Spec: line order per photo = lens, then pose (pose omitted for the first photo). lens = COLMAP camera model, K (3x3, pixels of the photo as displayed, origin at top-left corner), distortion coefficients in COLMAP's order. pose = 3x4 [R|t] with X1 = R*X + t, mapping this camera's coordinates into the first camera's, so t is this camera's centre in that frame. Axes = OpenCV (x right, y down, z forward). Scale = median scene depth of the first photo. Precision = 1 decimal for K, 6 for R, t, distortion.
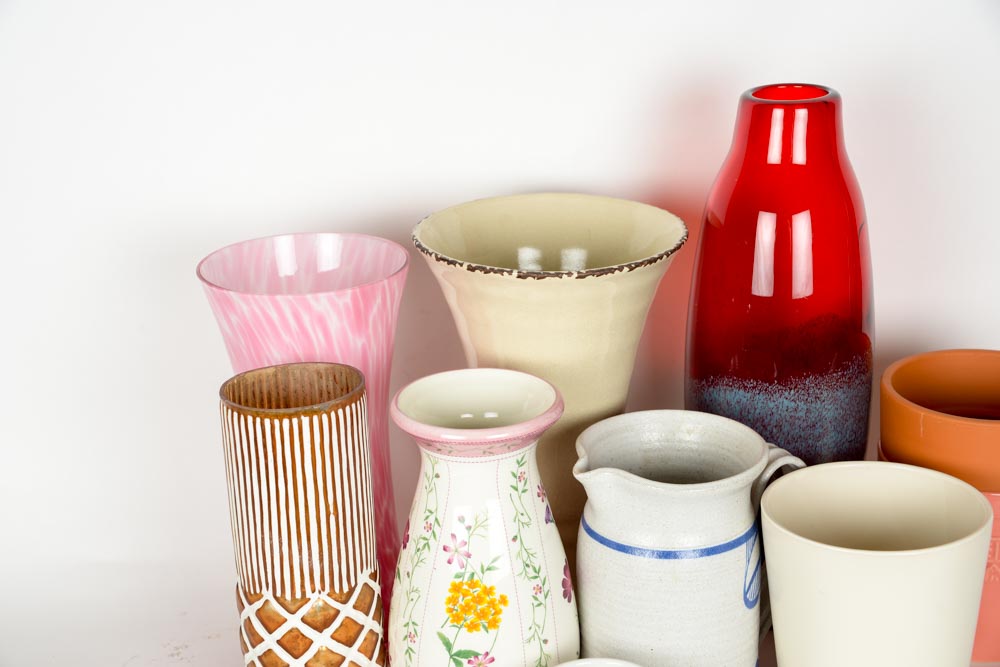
lens RADIAL K [[1689.0, 0, 500.0], [0, 1689.0, 333.5], [0, 0, 1]] dist [0.133061, 0.082178]
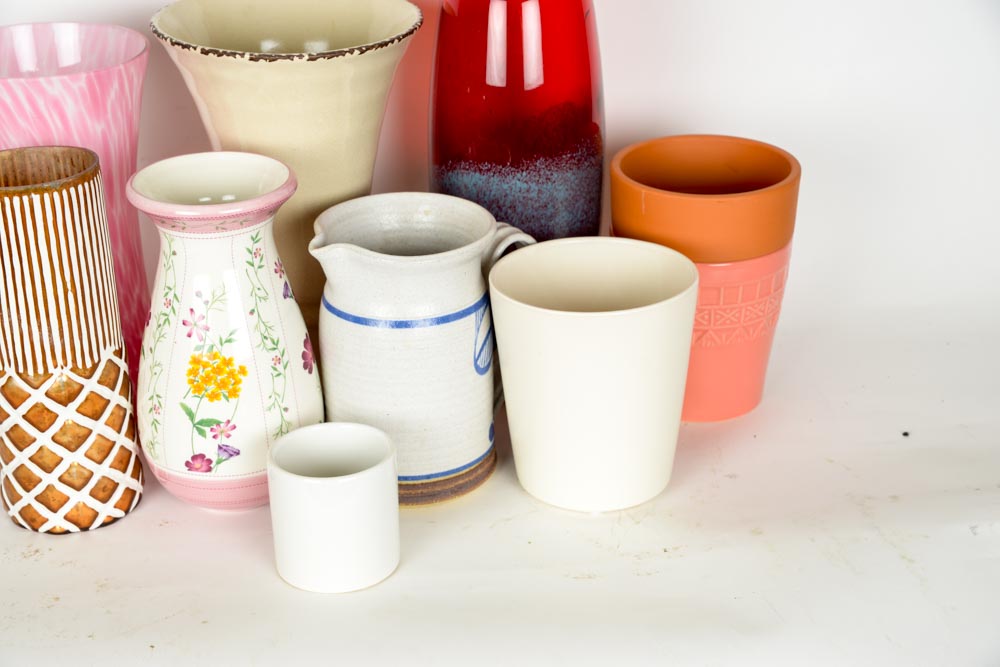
lens RADIAL K [[1689.0, 0, 500.0], [0, 1689.0, 333.5], [0, 0, 1]] dist [0.133061, 0.082178]
pose [[0.995839, -0.021874, 0.088463, 0.067712], [0.013922, 0.995887, 0.089526, 0.042525], [-0.090057, -0.087922, 0.992048, -0.051575]]
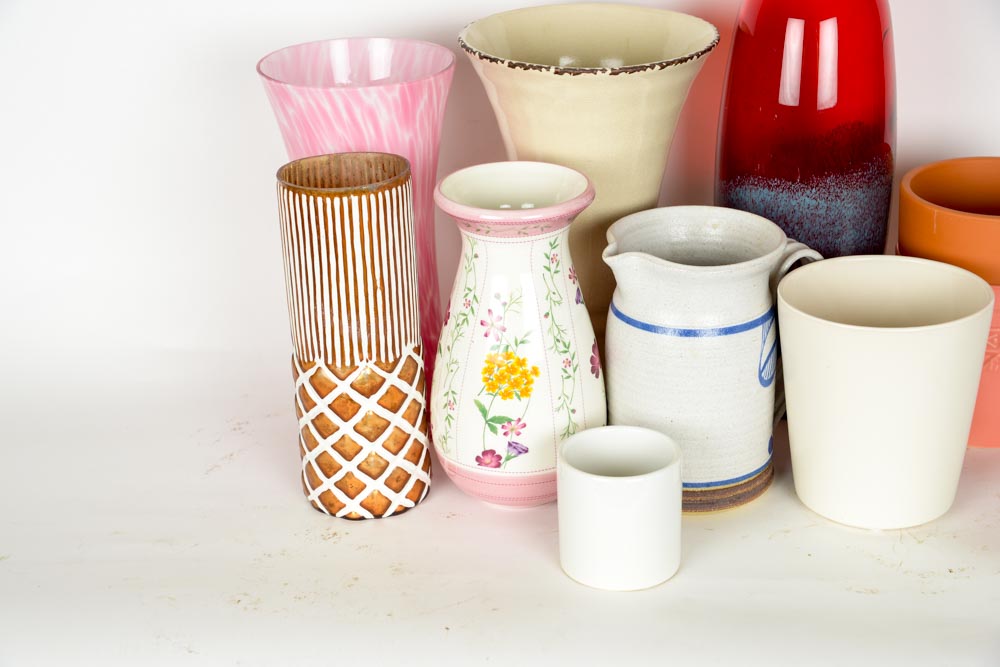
lens RADIAL K [[1689.0, 0, 500.0], [0, 1689.0, 333.5], [0, 0, 1]] dist [0.133061, 0.082178]
pose [[0.999053, 0.019701, -0.038785, 0.020884], [-0.016933, 0.997372, 0.070442, 0.056687], [0.040071, -0.069719, 0.996762, -0.079343]]
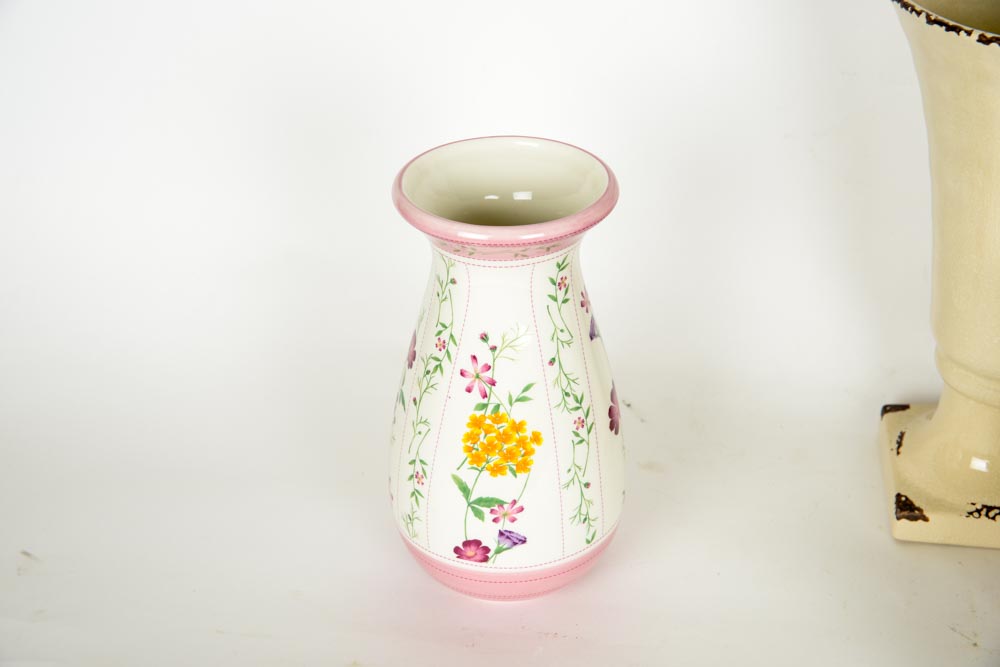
lens RADIAL K [[1689.0, 0, 500.0], [0, 1689.0, 333.5], [0, 0, 1]] dist [0.133061, 0.082178]
pose [[0.999877, 0.008891, 0.012949, -0.025281], [-0.011075, 0.983656, 0.179715, -0.031029], [-0.011140, -0.179836, 0.983634, 0.234107]]
